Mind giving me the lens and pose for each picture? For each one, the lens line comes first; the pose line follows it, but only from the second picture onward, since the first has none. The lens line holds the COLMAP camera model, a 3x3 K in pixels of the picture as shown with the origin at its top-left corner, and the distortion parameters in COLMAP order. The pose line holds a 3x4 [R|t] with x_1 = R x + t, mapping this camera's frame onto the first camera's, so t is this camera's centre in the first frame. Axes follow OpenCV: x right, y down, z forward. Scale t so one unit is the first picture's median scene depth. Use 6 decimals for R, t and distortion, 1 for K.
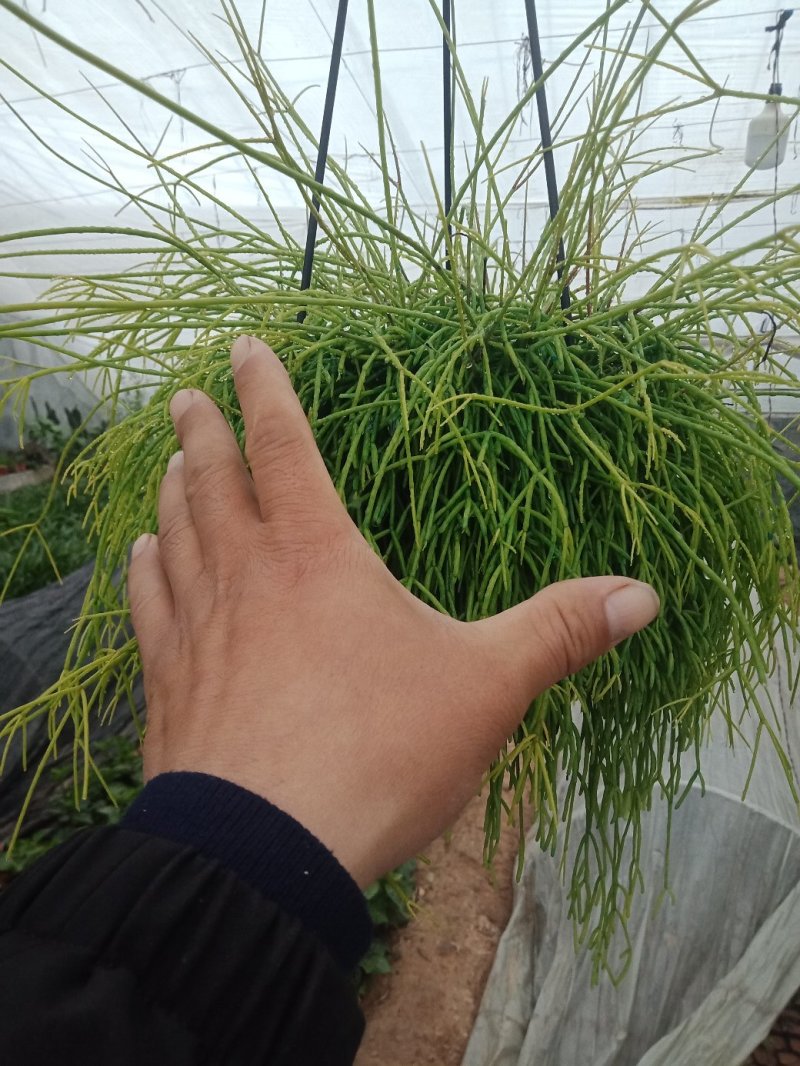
lens RADIAL K [[800.1, 0, 395.9], [0, 800.1, 536.3], [0, 0, 1]] dist [-0.053692, 0.034794]
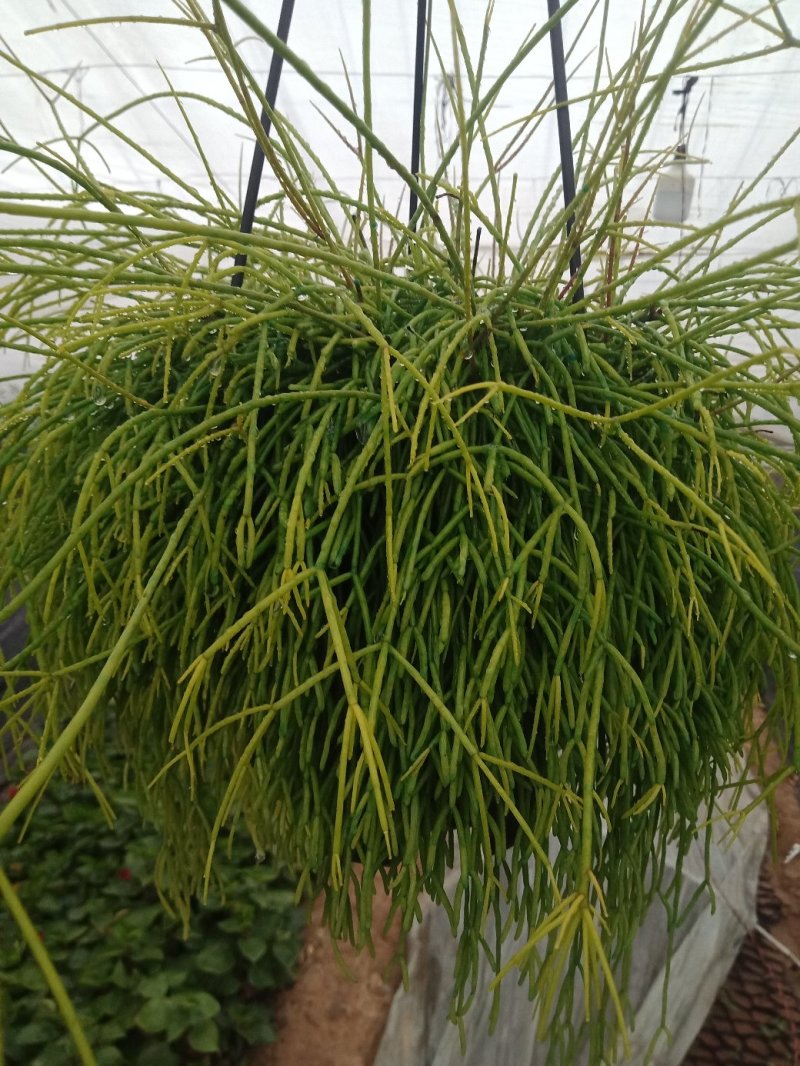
lens RADIAL K [[800.1, 0, 400.2], [0, 800.1, 530.6], [0, 0, 1]] dist [-0.053692, 0.034794]
pose [[0.989846, 0.035569, 0.137622, -0.058654], [-0.028797, 0.998289, -0.050889, -0.011063], [-0.139196, 0.046410, 0.989177, 0.244874]]
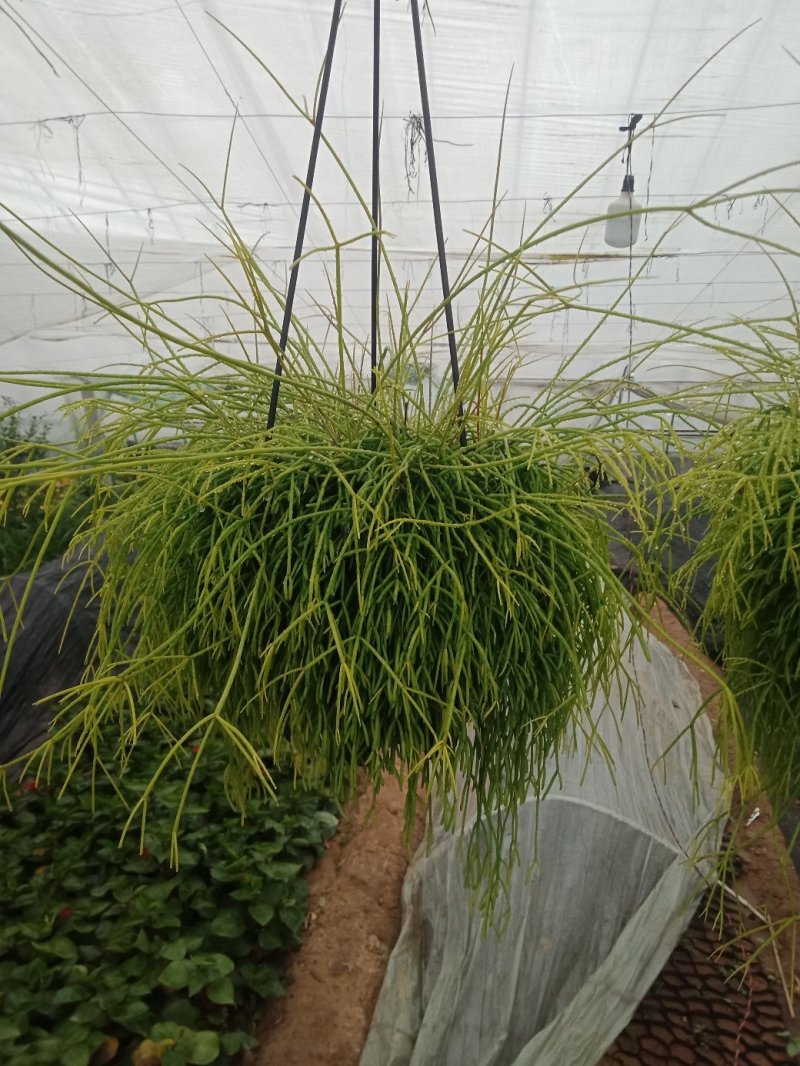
lens RADIAL K [[800.1, 0, 404.3], [0, 800.1, 530.4], [0, 0, 1]] dist [-0.053692, 0.034794]
pose [[0.987456, 0.005409, 0.157802, -0.107188], [0.001181, 0.999132, -0.041634, -0.065291], [-0.157890, 0.041298, 0.986593, -0.367026]]
